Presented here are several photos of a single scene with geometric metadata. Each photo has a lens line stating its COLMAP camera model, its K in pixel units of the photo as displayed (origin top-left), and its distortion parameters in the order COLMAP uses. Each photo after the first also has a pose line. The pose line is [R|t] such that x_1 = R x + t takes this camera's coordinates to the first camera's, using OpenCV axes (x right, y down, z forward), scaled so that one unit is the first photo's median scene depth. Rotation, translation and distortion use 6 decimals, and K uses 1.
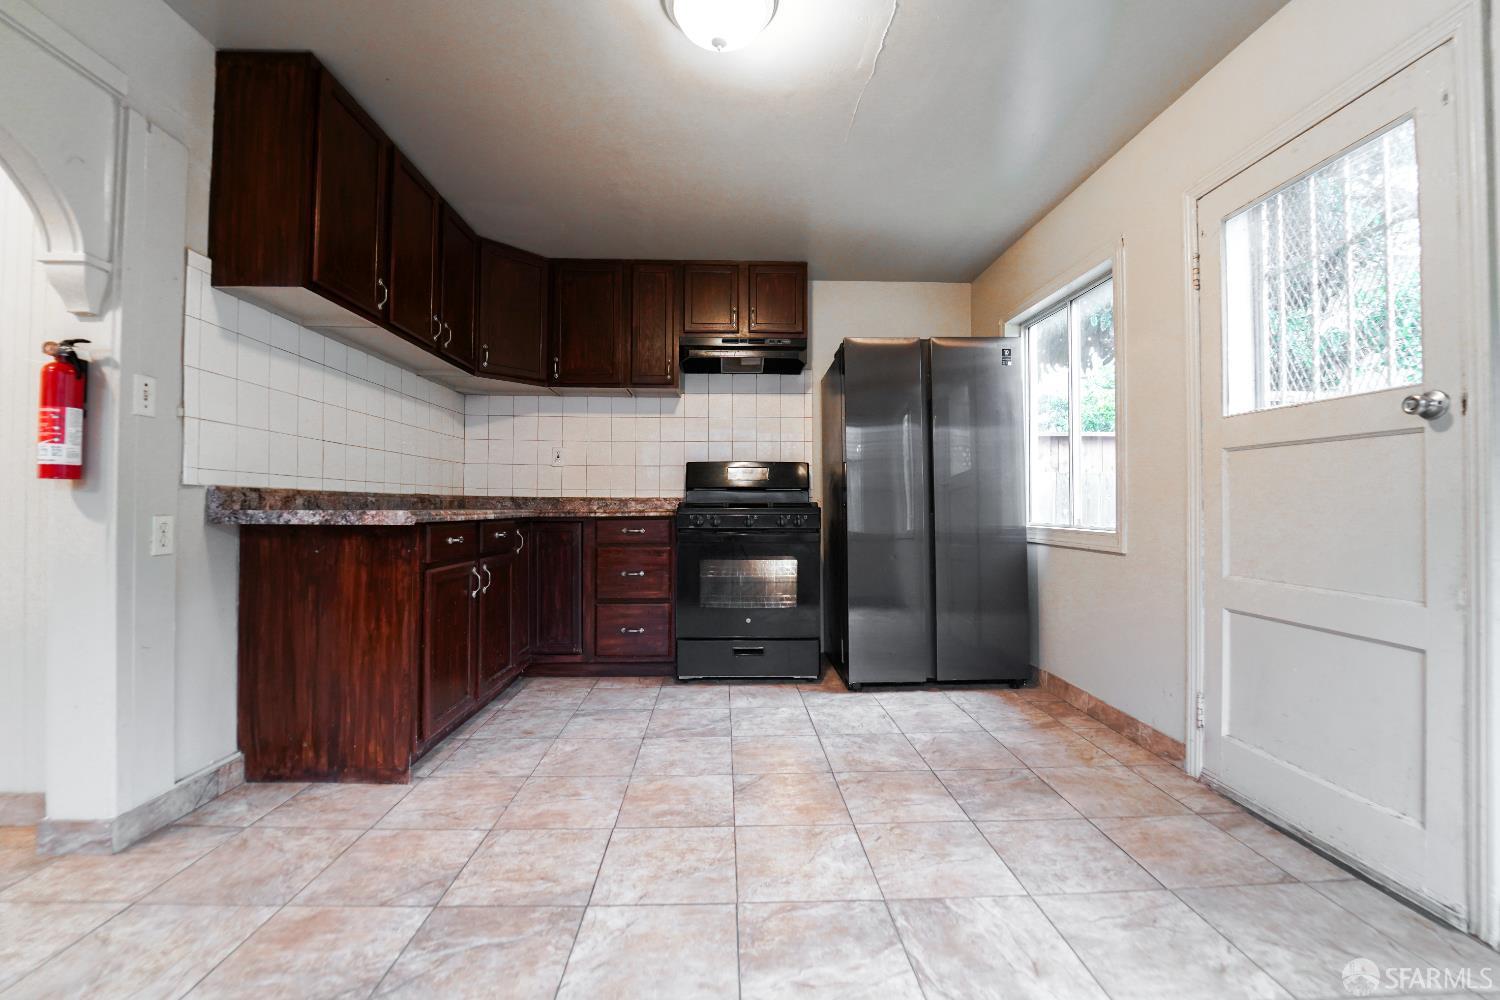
lens RADIAL K [[619.1, 0, 750.9], [0, 619.1, 496.2], [0, 0, 1]] dist [-0.023110, -0.000430]
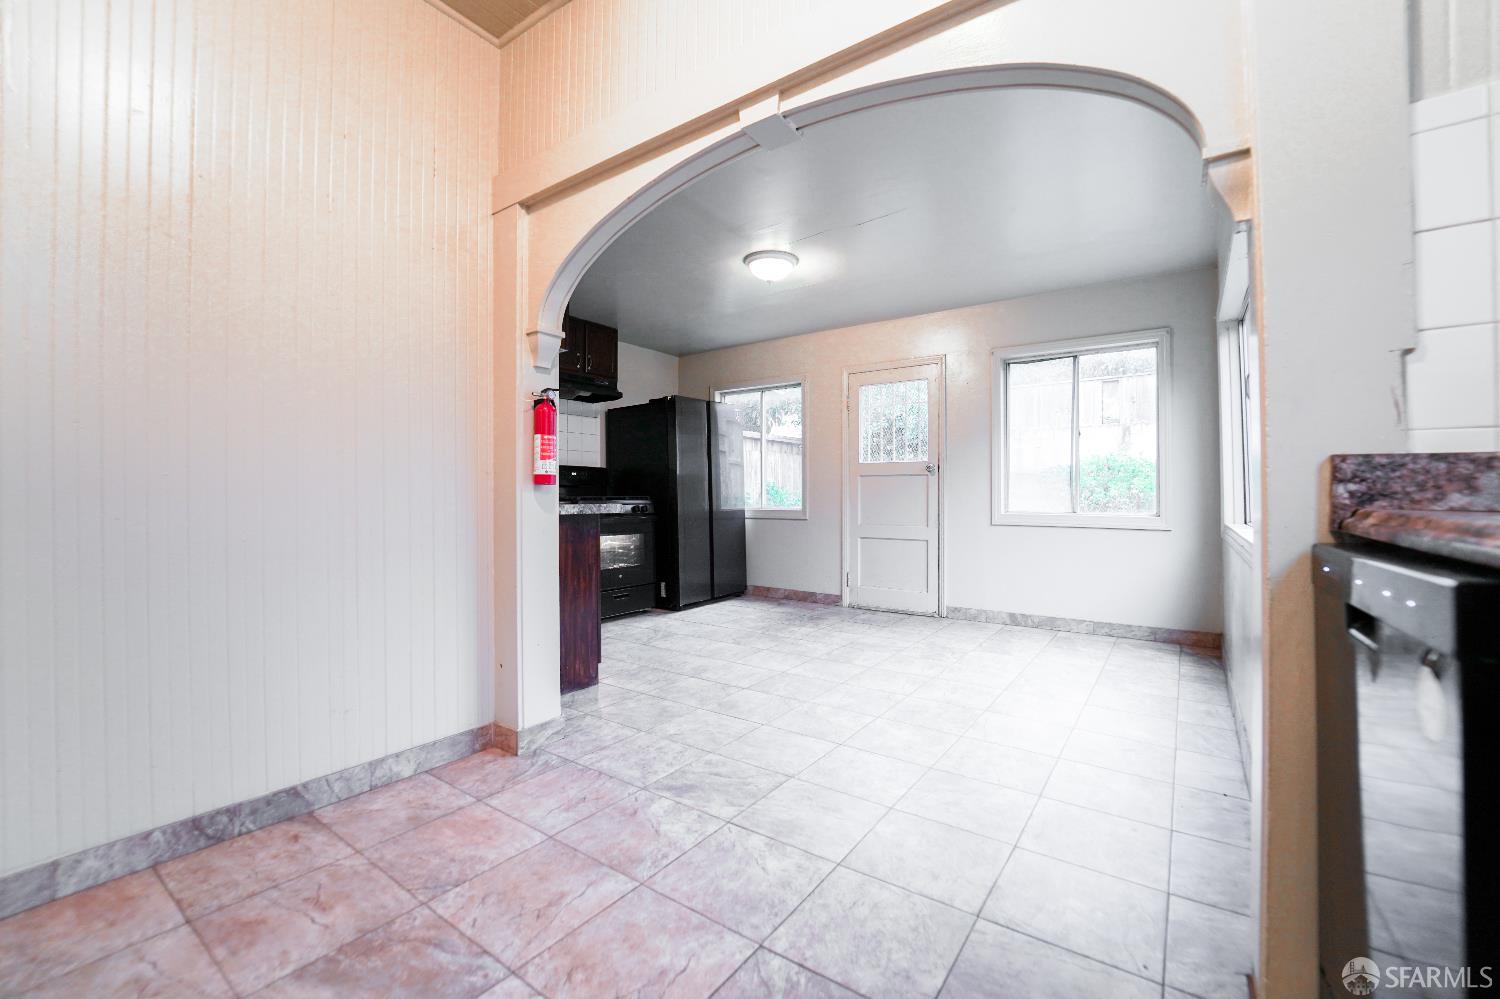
lens RADIAL K [[606.5, 0, 753.5], [0, 606.5, 494.3], [0, 0, 1]] dist [-0.018988, -0.000153]
pose [[0.612158, -0.002351, 0.790732, -1.500805], [-0.007608, 0.999932, 0.008863, -0.016378], [-0.790699, -0.011442, 0.612099, -0.215046]]
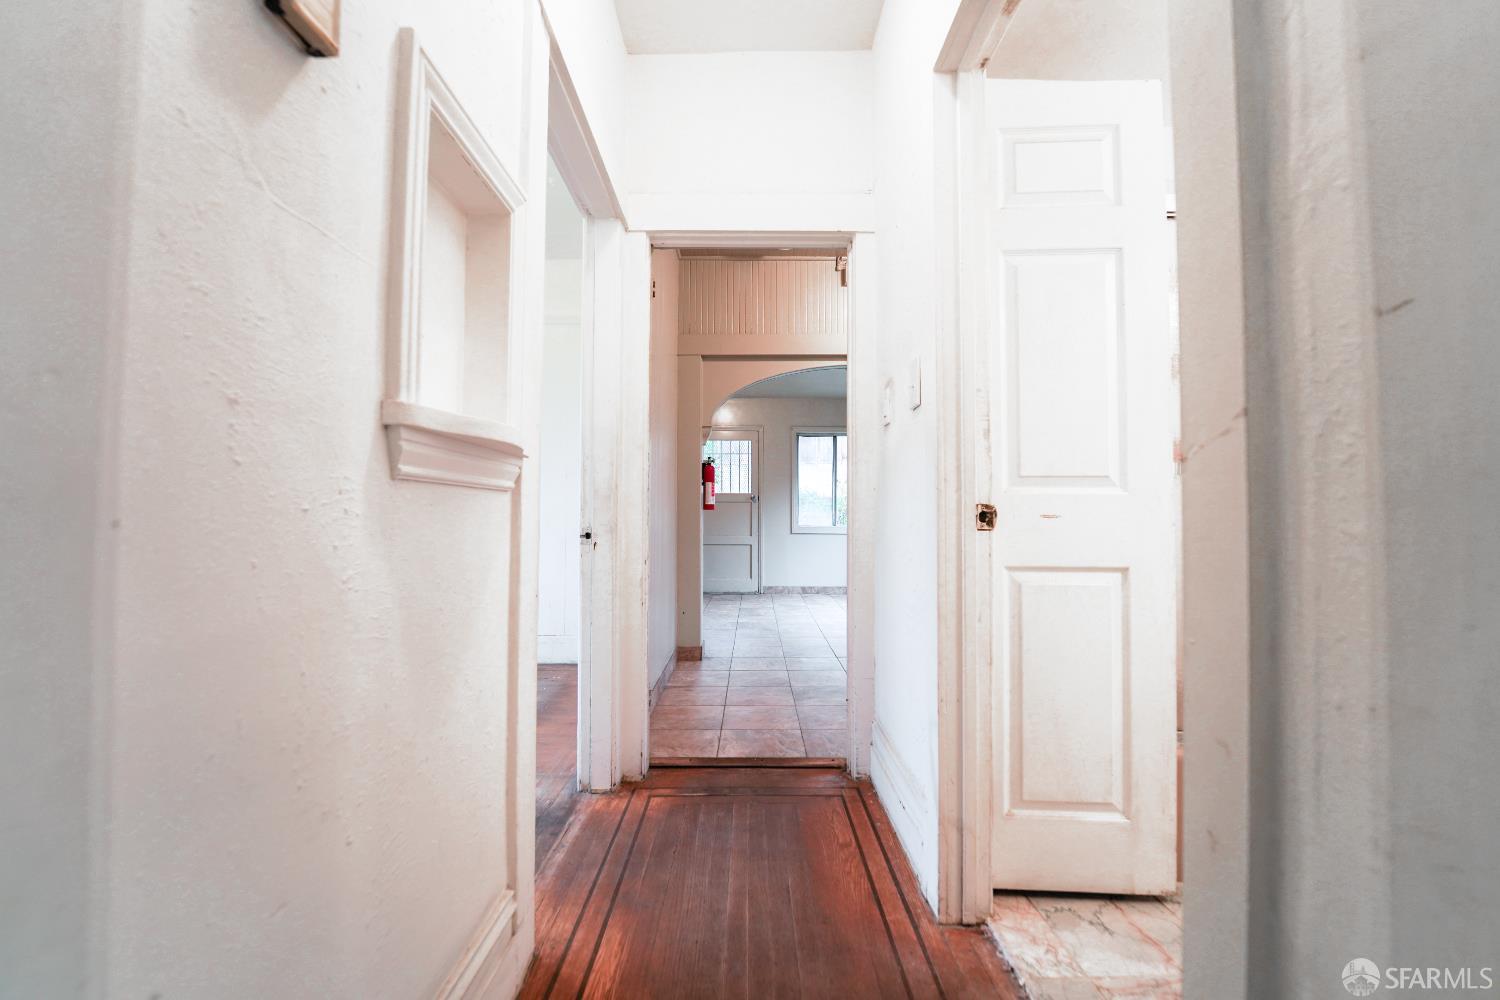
lens RADIAL K [[598.1, 0, 750.0], [0, 598.1, 500.0], [0, 0, 1]] dist [0.000742, -0.000044]
pose [[0.050619, 0.022747, 0.998459, -2.813501], [-0.015875, 0.999633, -0.021969, -0.011018], [-0.998592, -0.014738, 0.050962, 0.517842]]
